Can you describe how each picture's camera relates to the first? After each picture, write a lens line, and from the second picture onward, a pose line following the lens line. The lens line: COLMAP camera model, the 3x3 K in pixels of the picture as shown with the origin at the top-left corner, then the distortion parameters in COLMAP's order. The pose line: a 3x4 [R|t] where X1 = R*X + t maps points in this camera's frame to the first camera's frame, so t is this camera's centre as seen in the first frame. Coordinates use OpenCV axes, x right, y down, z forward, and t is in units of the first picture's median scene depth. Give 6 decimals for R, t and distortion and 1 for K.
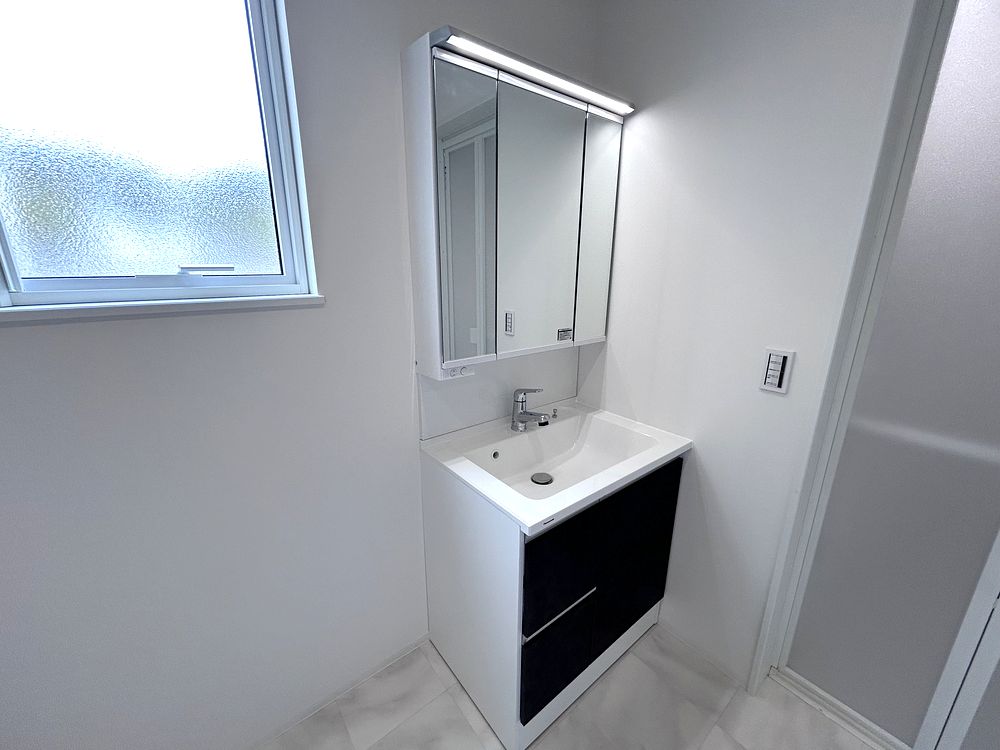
lens RADIAL K [[401.7, 0, 500.0], [0, 401.7, 375.0], [0, 0, 1]] dist [-0.002038, 0.000967]
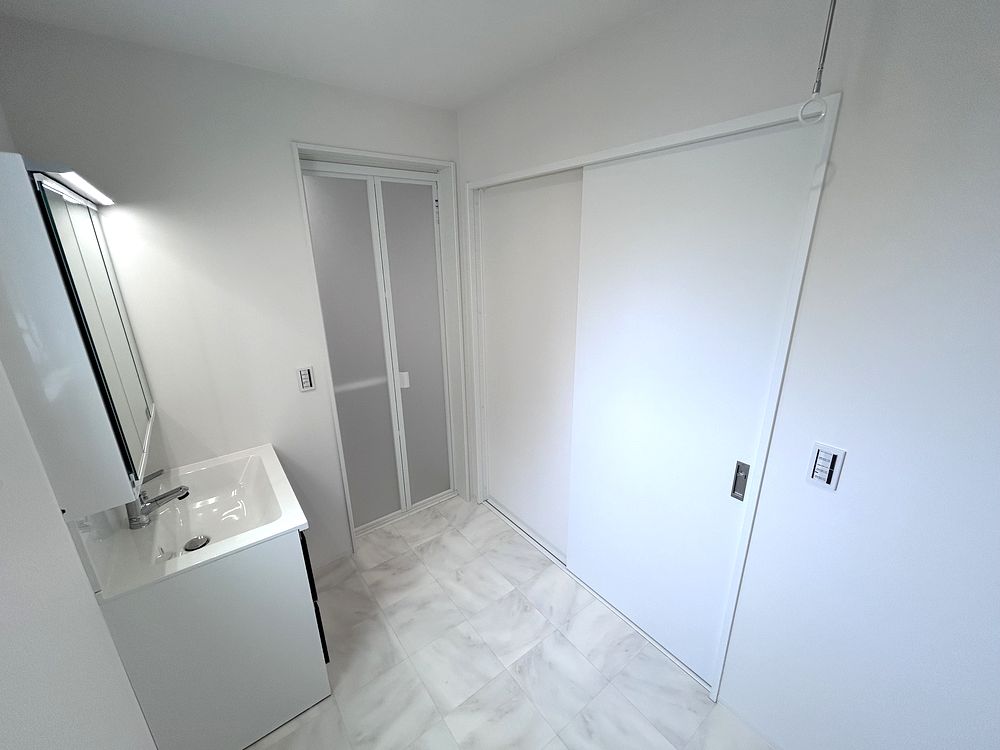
lens RADIAL K [[401.7, 0, 500.0], [0, 401.7, 375.0], [0, 0, 1]] dist [-0.002038, 0.000967]
pose [[0.028910, -0.305930, 0.951615, -0.776542], [0.282126, 0.915804, 0.285847, -0.236023], [-0.958942, 0.260212, 0.112787, -0.007577]]
